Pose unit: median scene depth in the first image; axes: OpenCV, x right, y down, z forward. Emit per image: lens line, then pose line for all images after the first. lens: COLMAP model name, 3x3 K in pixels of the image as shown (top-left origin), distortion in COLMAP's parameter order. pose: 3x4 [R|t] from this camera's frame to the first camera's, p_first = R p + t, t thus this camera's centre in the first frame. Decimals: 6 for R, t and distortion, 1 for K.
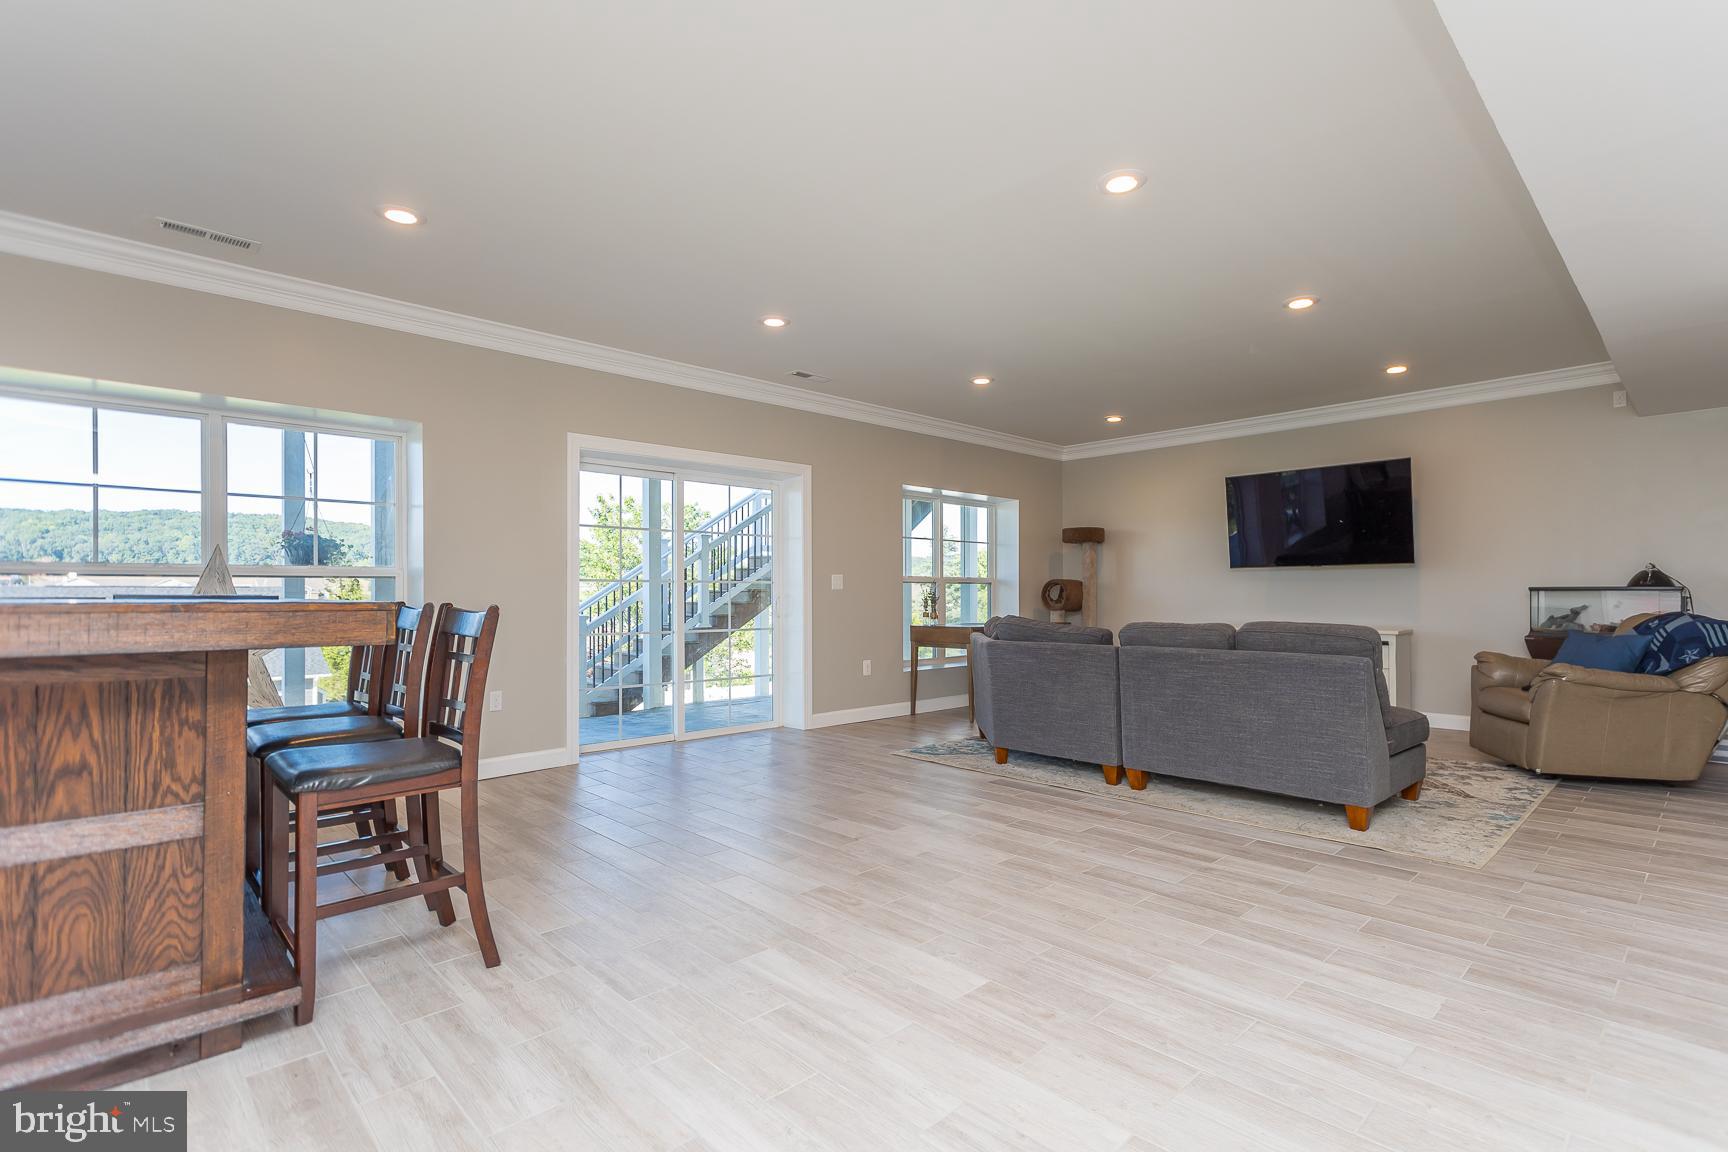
lens RADIAL K [[823.5, 0, 861.7], [0, 823.5, 579.7], [0, 0, 1]] dist [0.003110, 0.002499]
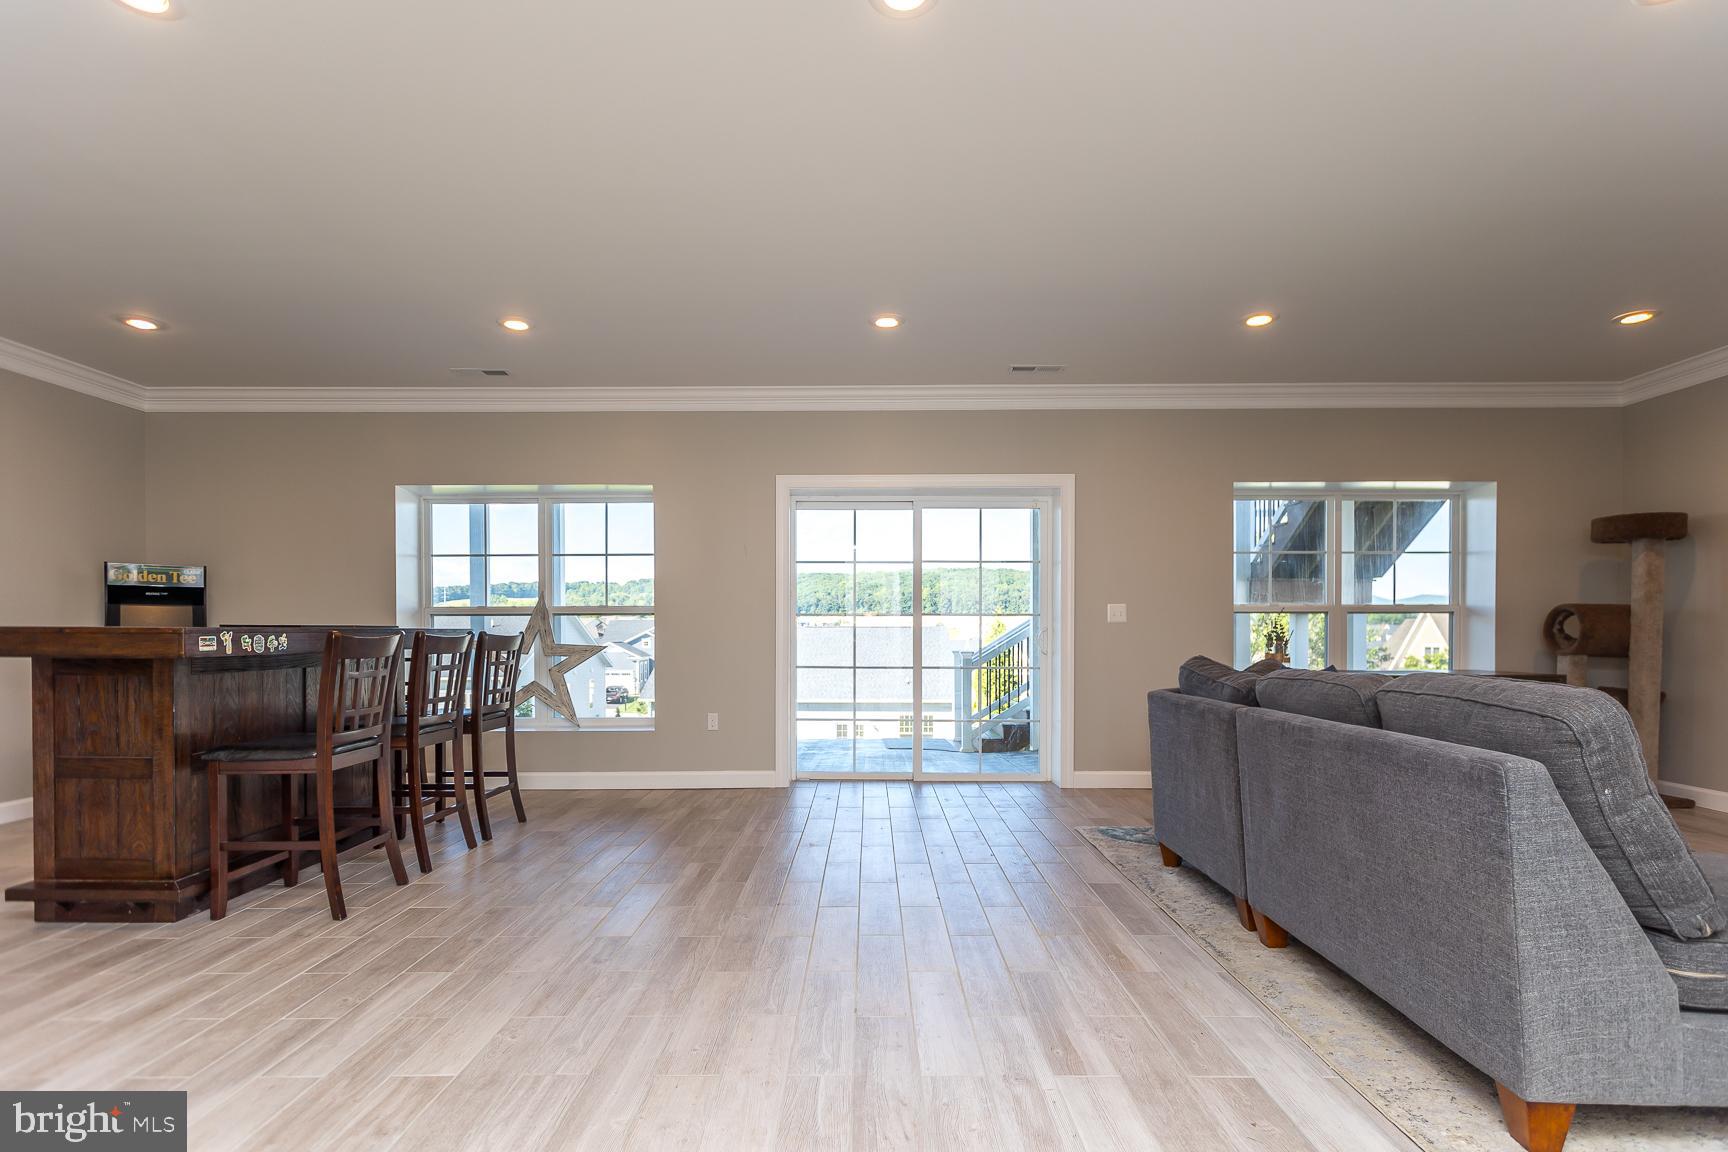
lens RADIAL K [[823.5, 0, 855.1], [0, 823.5, 645.3], [0, 0, 1]] dist [0.003110, 0.002499]
pose [[0.717004, 0.007965, -0.697023, 0.533225], [0.010936, 0.999683, 0.022673, 0.019305], [0.696983, -0.023879, 0.716690, 0.361669]]
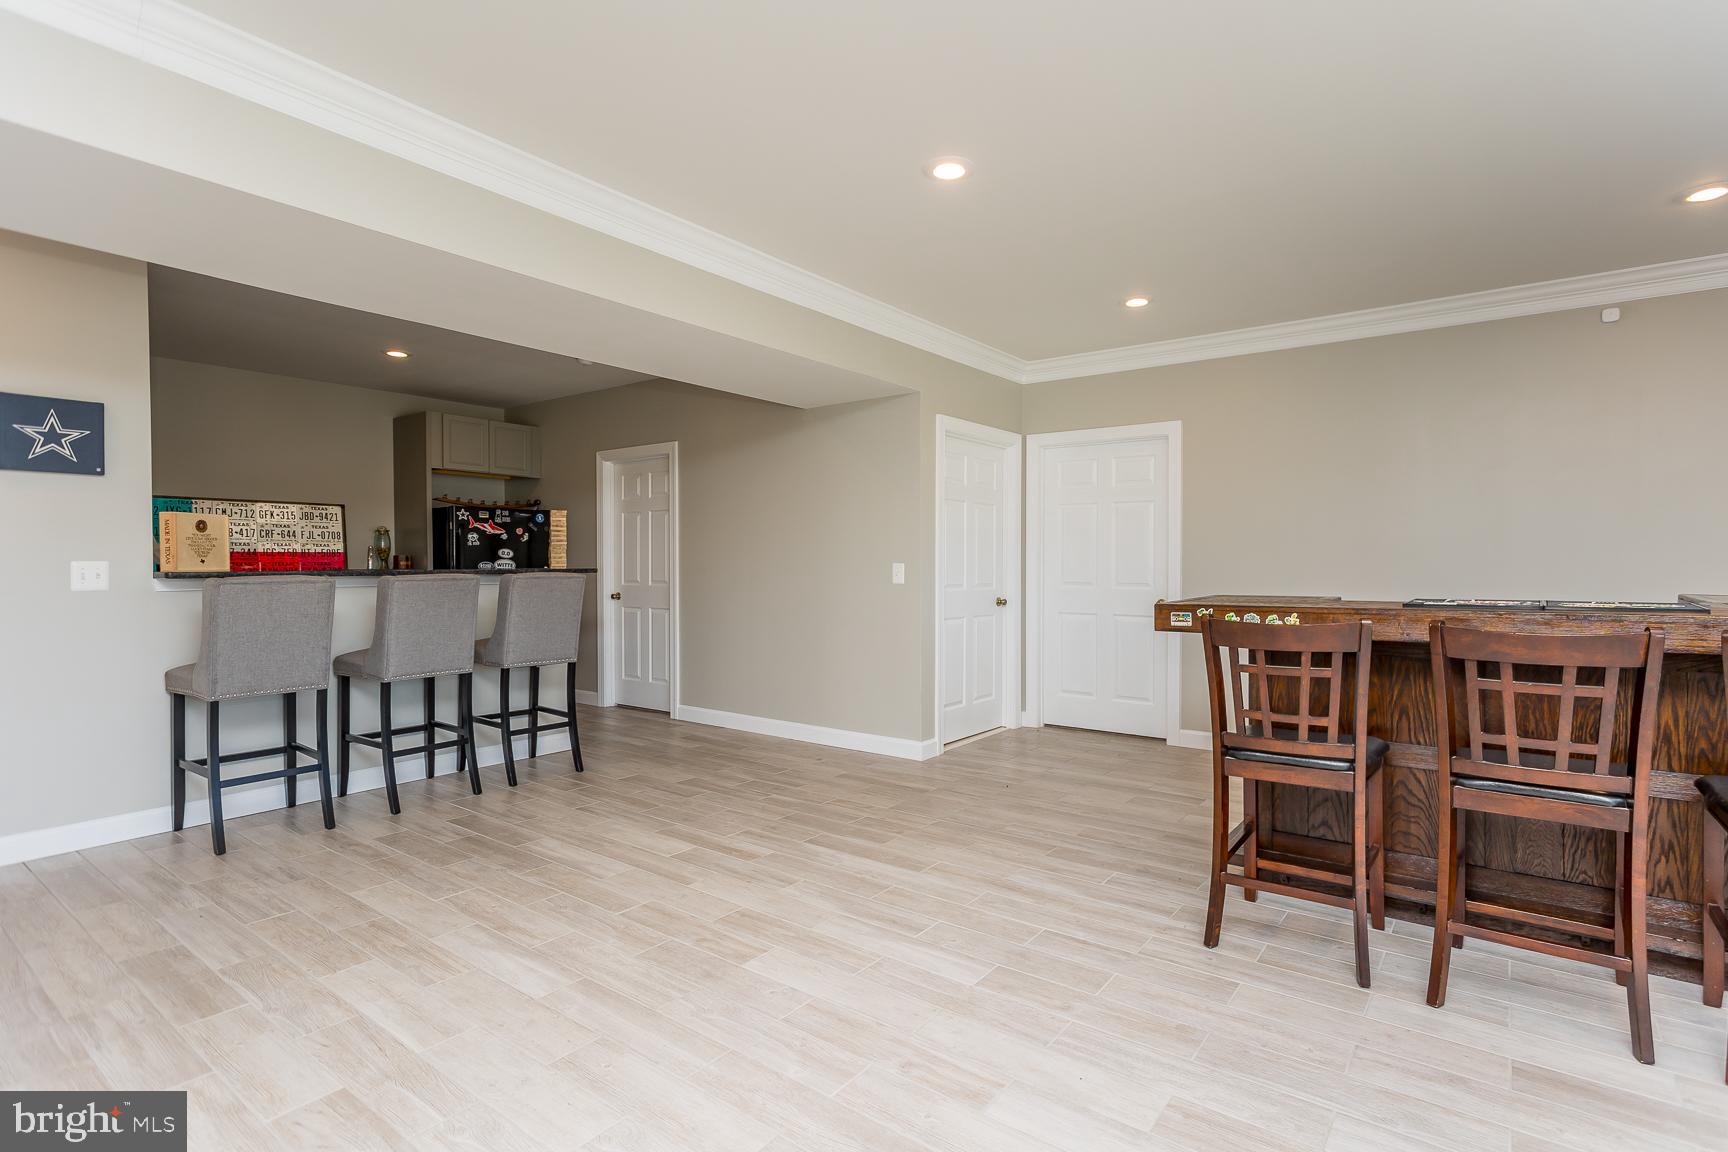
lens RADIAL K [[823.5, 0, 877.9], [0, 823.5, 573.2], [0, 0, 1]] dist [0.003110, 0.002499]
pose [[-0.984342, 0.005009, -0.176196, 0.090255], [0.005326, 0.999985, -0.001323, -0.010797], [0.176187, -0.002241, -0.984354, 1.087639]]
